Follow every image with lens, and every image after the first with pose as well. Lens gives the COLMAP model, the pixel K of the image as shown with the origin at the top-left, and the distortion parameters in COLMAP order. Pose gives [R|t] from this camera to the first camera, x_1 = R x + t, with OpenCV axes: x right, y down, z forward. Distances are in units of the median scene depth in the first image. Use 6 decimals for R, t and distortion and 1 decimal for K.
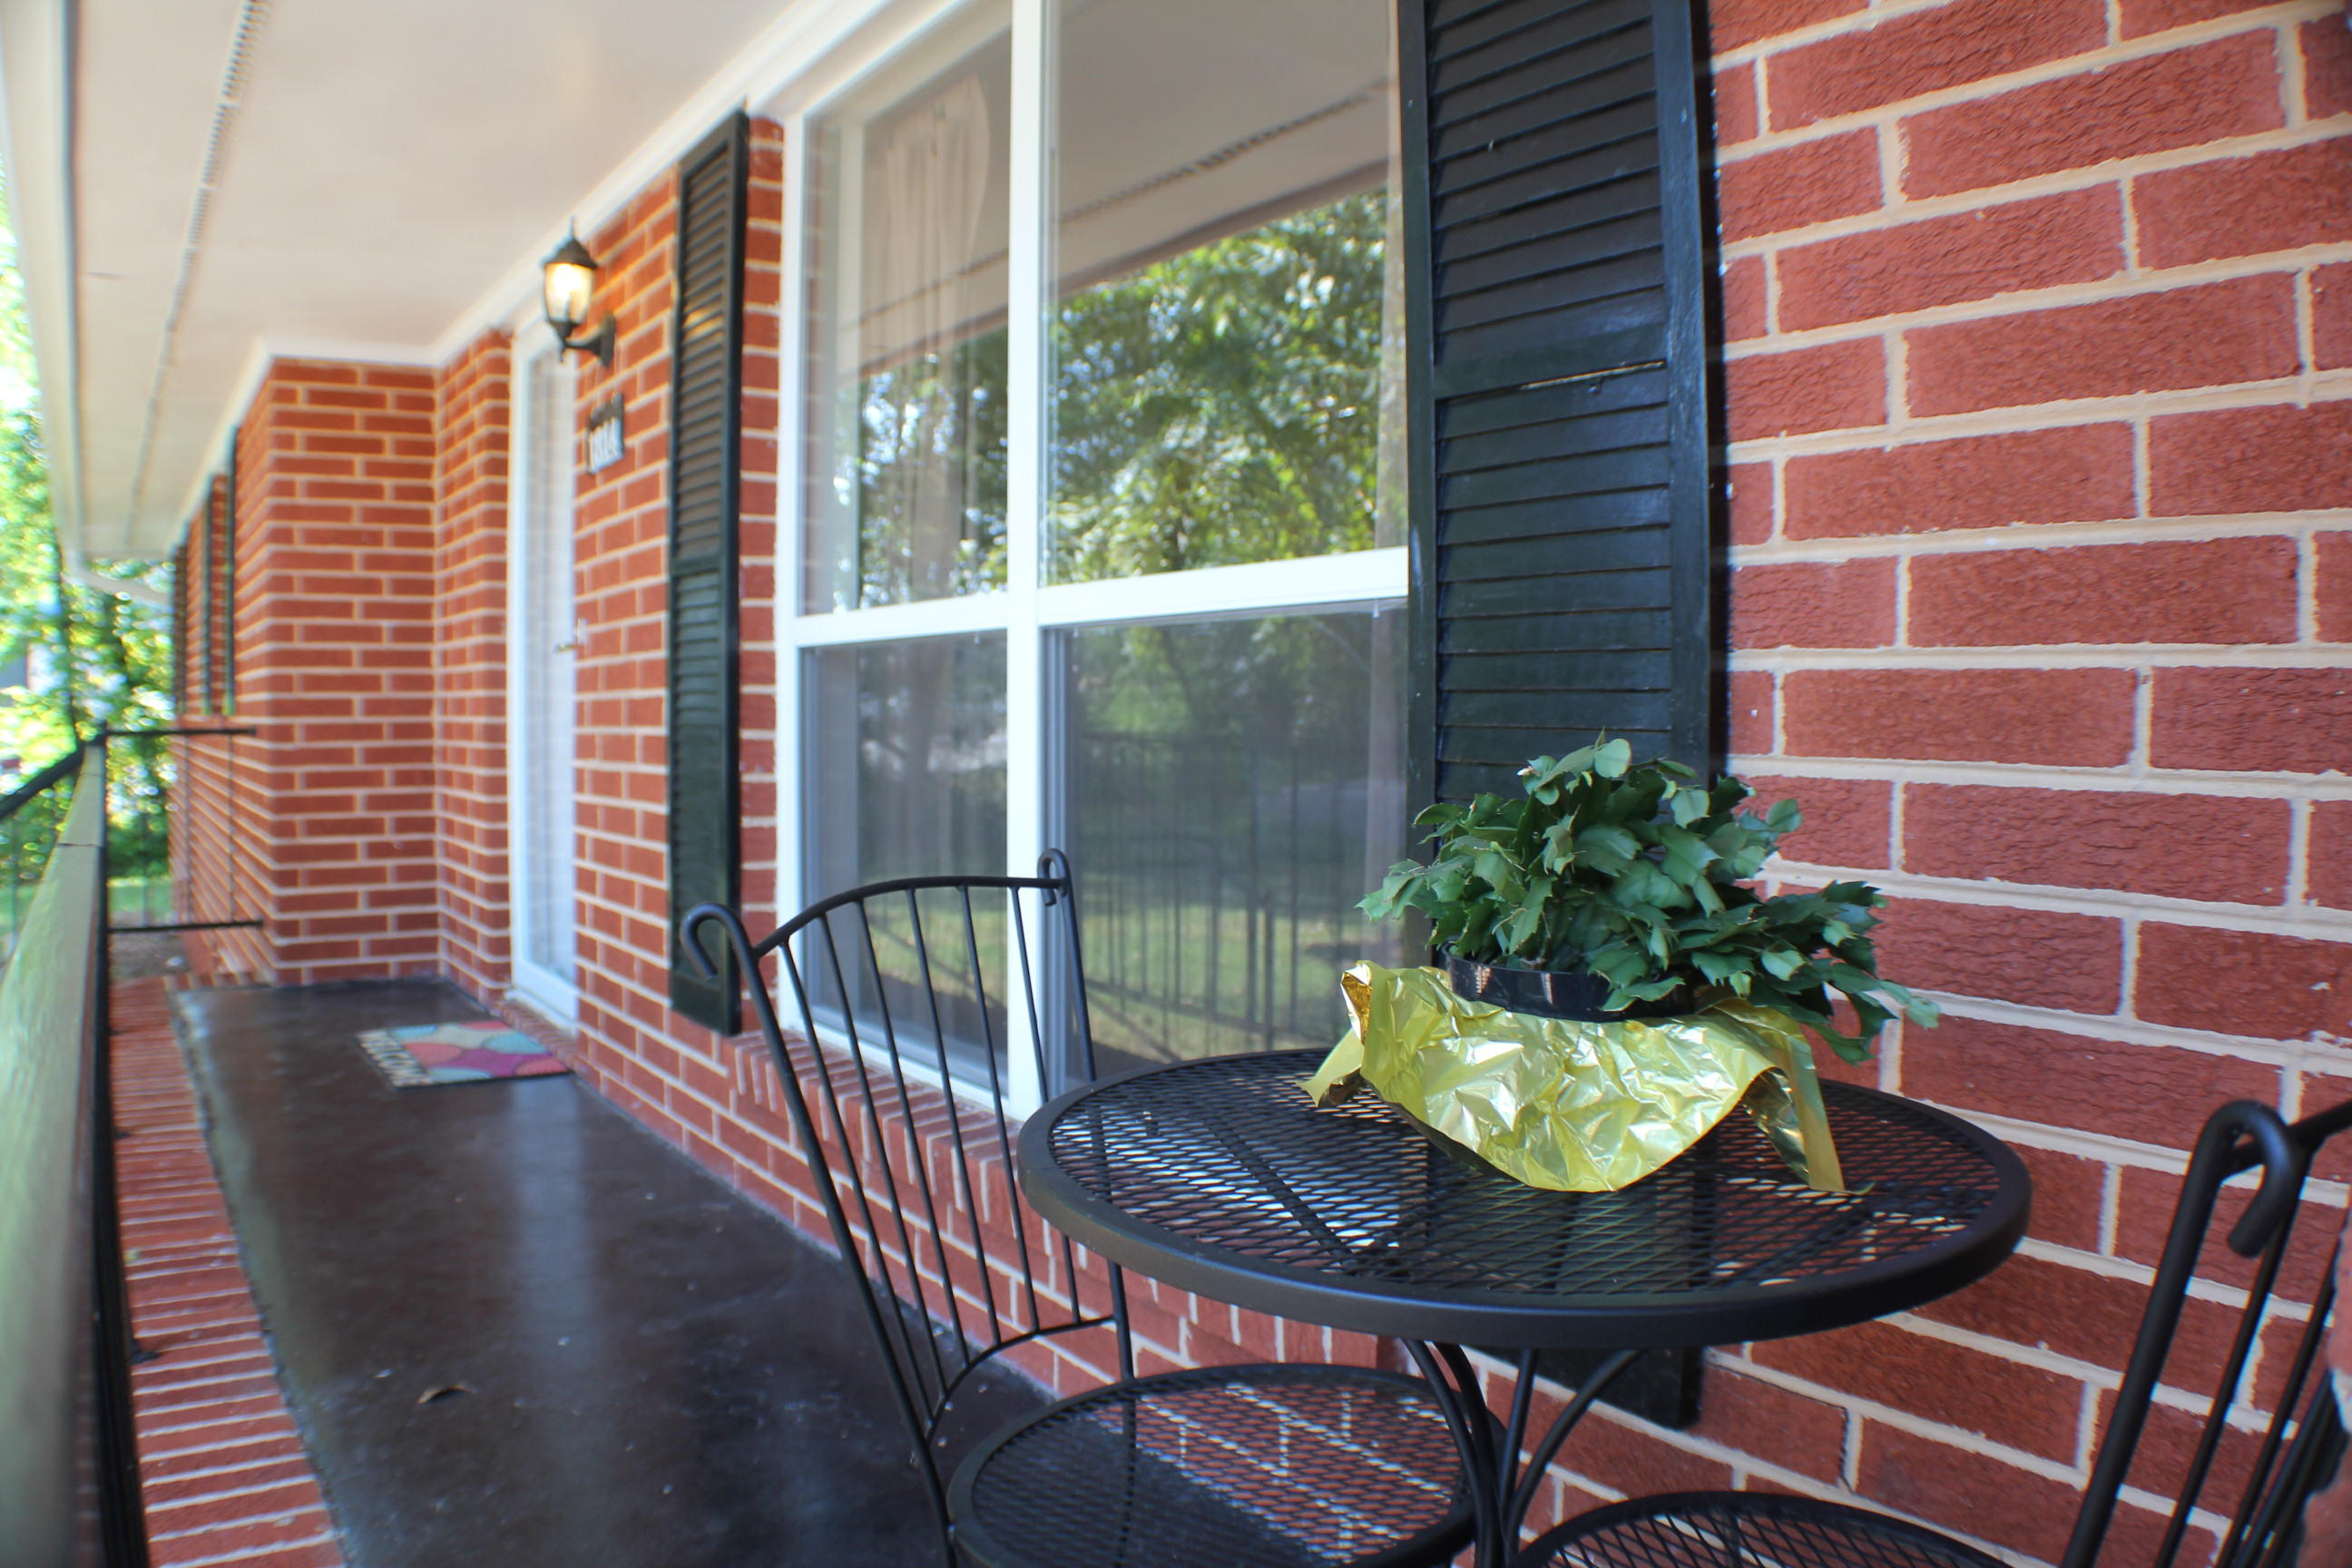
lens RADIAL K [[1647.4, 0, 1164.7], [0, 1647.4, 753.5], [0, 0, 1]] dist [-0.225856, 0.076154]
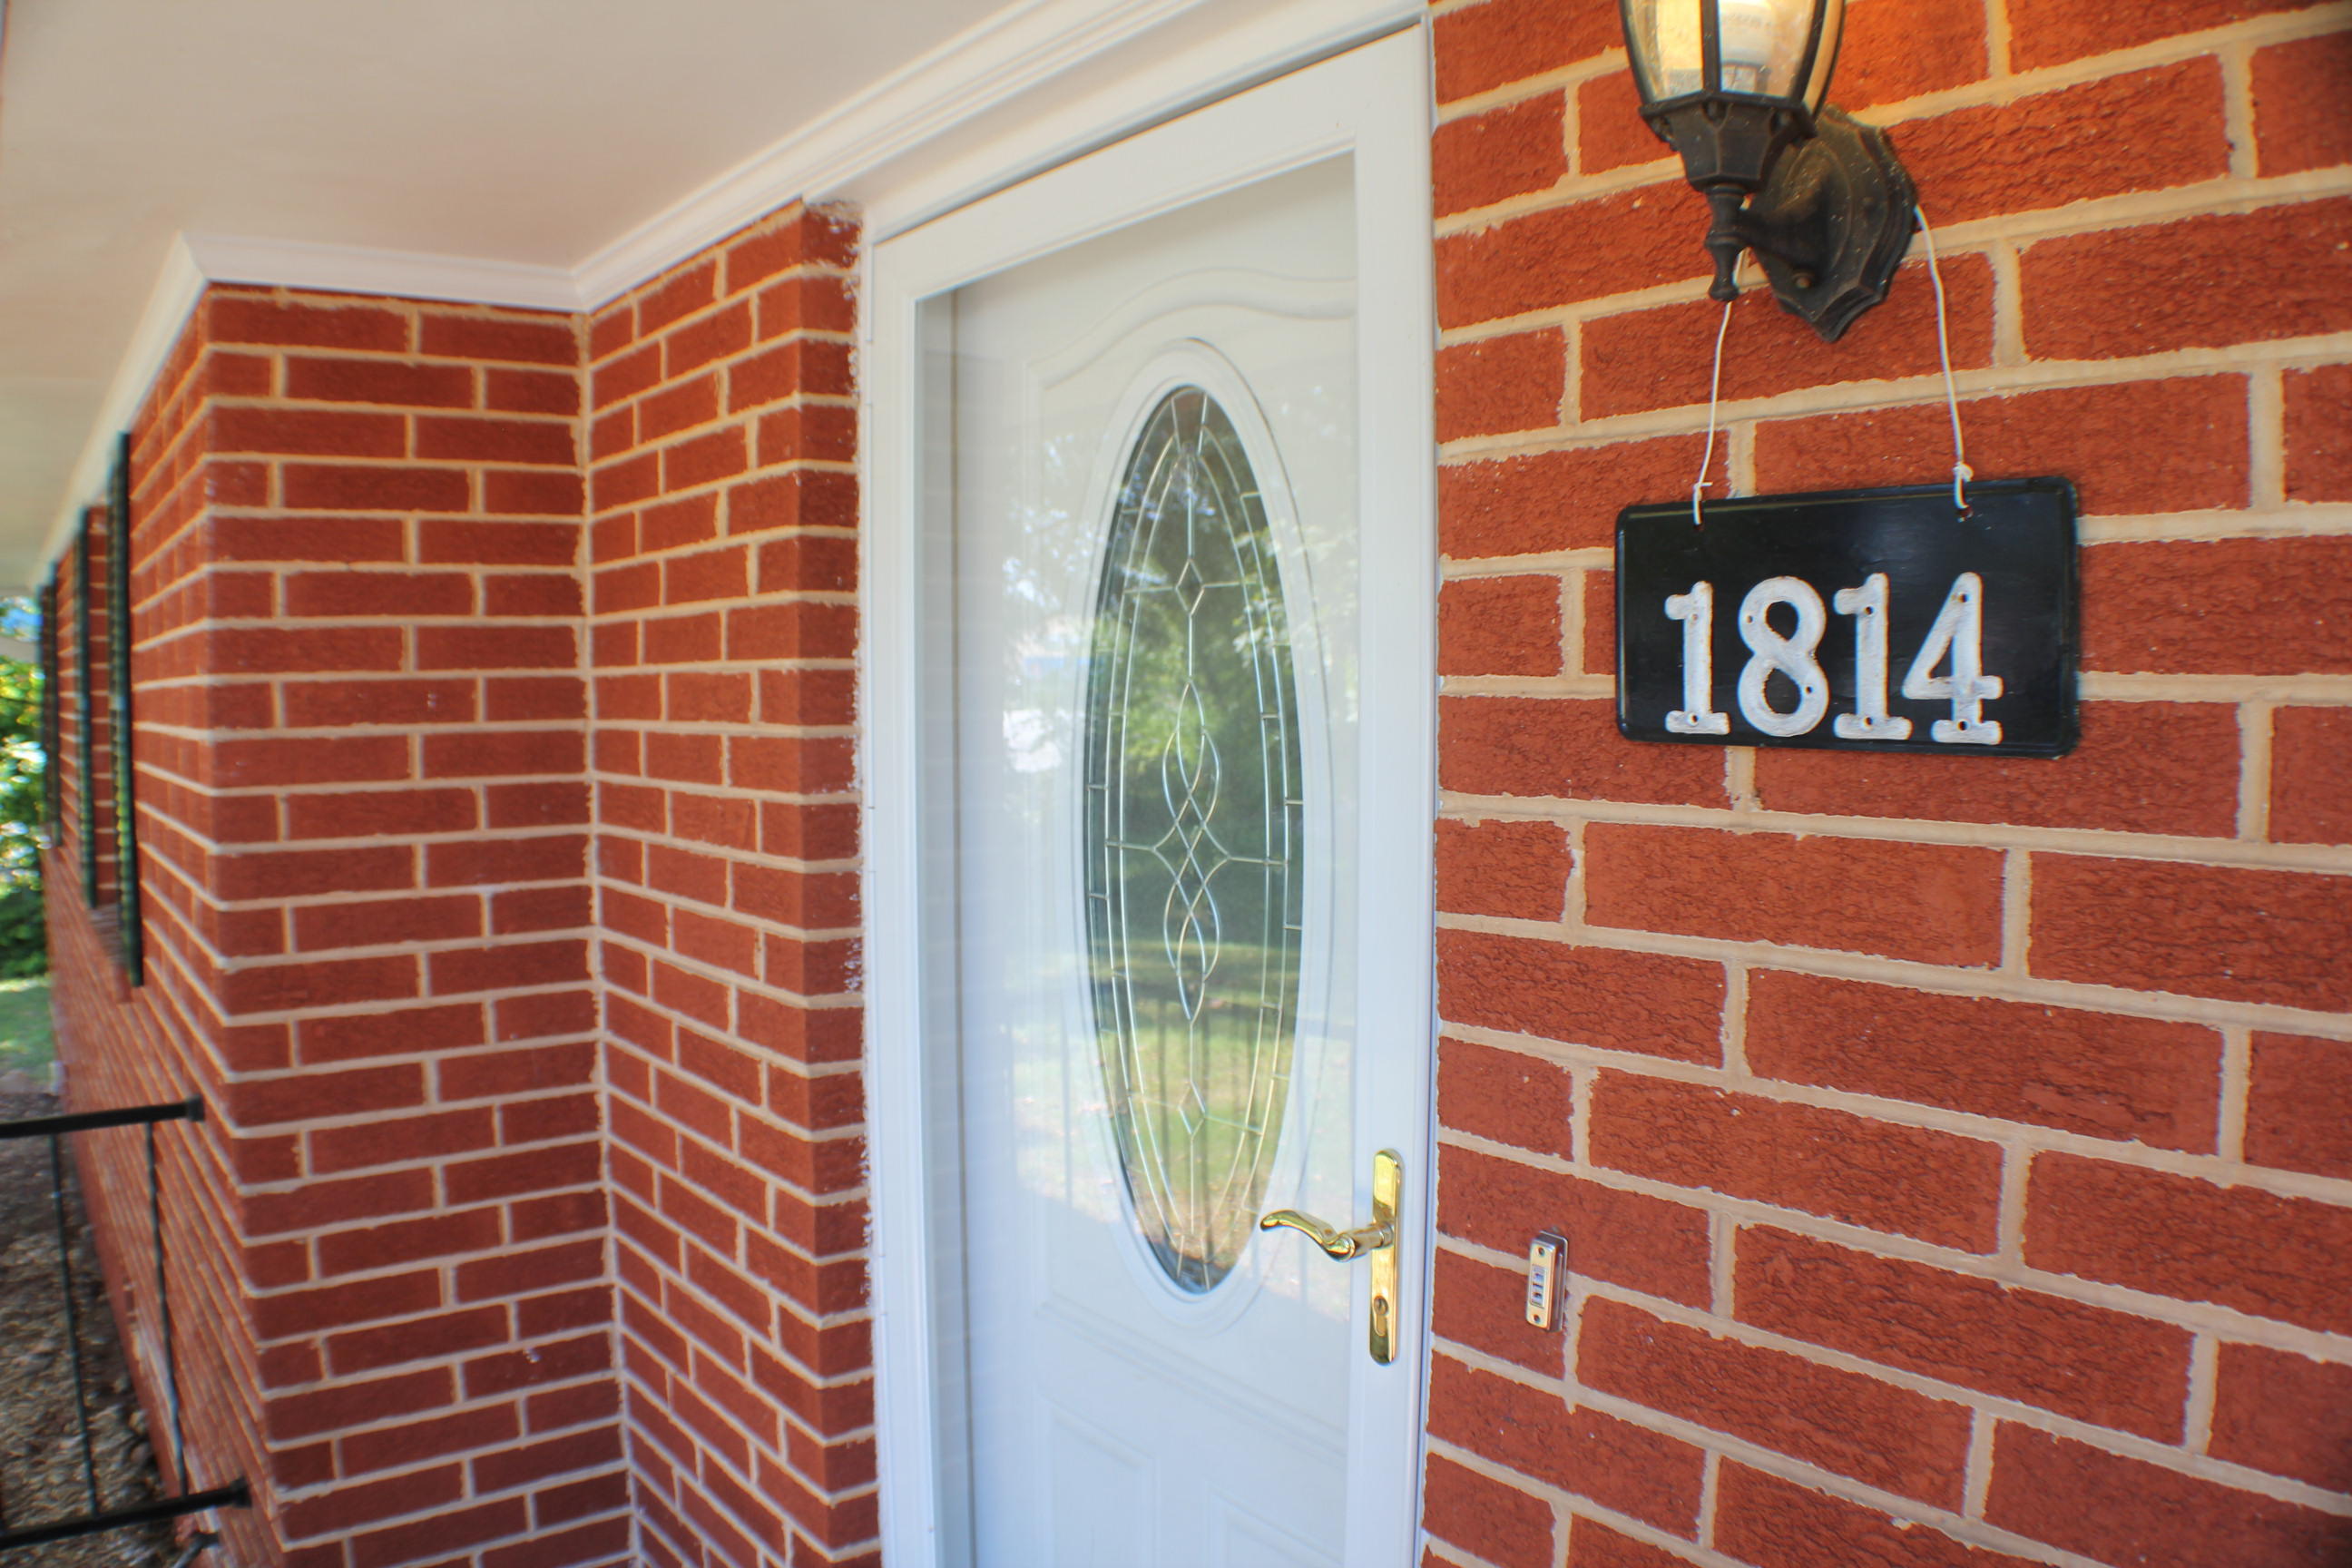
lens RADIAL K [[1647.4, 0, 1164.7], [0, 1647.4, 753.5], [0, 0, 1]] dist [-0.225856, 0.076154]
pose [[0.998199, -0.009730, 0.059199, -0.334184], [0.008738, 0.999817, 0.016989, -0.129752], [-0.059353, -0.016441, 0.998102, 0.543099]]
